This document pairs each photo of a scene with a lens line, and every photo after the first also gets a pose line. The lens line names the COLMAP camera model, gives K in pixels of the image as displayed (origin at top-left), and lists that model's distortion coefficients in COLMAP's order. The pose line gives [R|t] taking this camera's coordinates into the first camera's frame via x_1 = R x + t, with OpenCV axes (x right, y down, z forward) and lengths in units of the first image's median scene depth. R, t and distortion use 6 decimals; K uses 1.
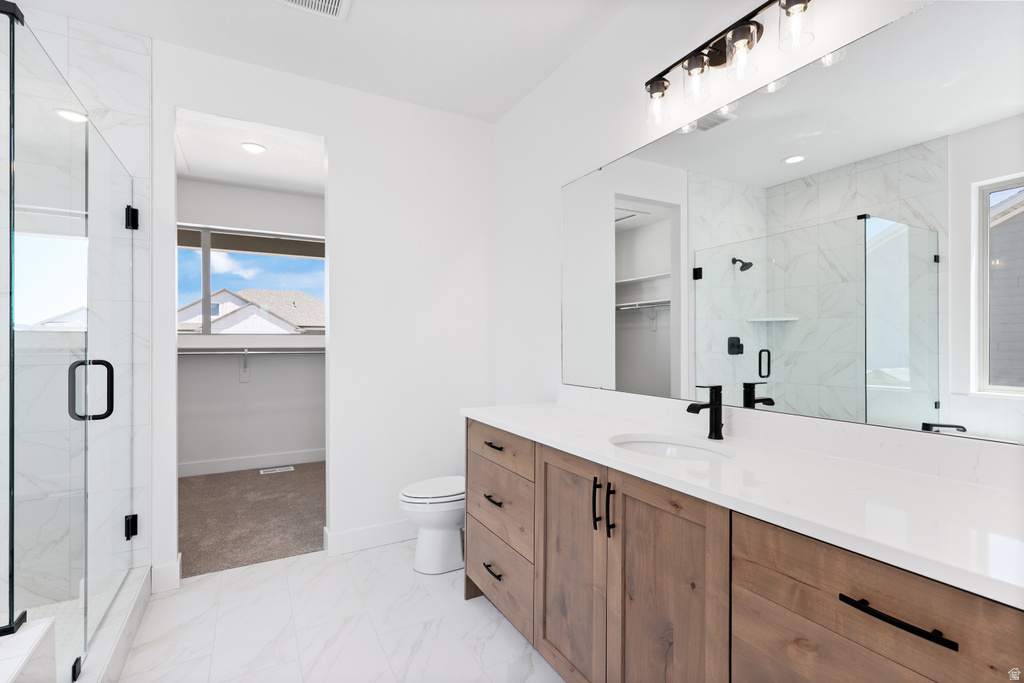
lens RADIAL K [[472.5, 0, 509.2], [0, 472.5, 343.5], [0, 0, 1]] dist [-0.002689, 0.000876]
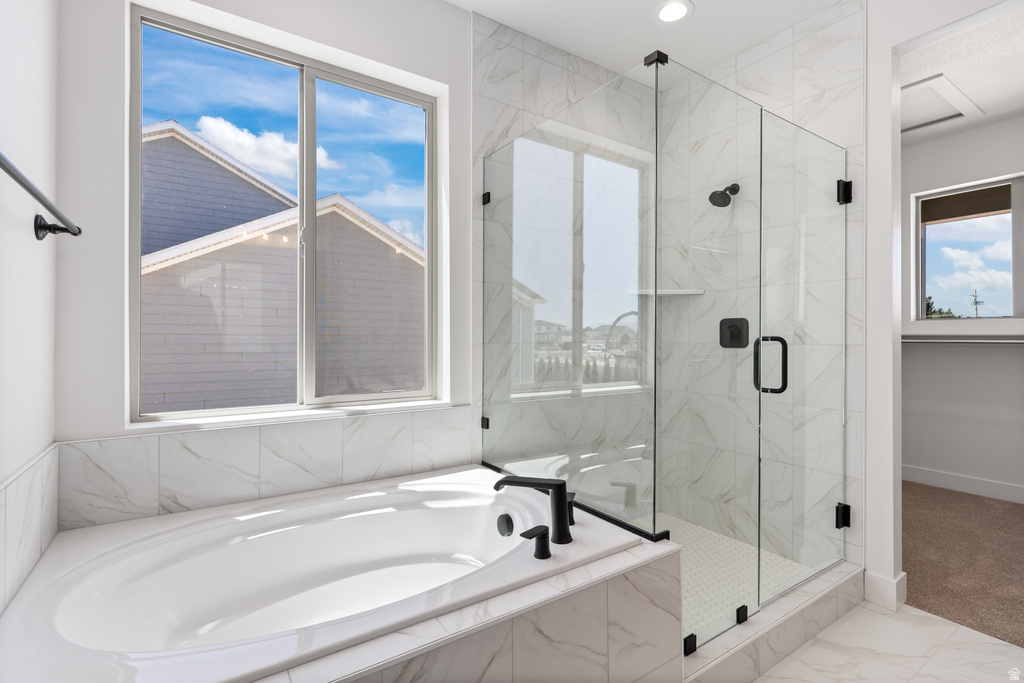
lens RADIAL K [[472.5, 0, 507.8], [0, 472.5, 335.6], [0, 0, 1]] dist [-0.002689, 0.000876]
pose [[0.071098, -0.002766, -0.997465, 0.101726], [-0.003280, 0.999990, -0.003007, 0.028932], [0.997464, 0.003486, 0.071088, 0.255003]]
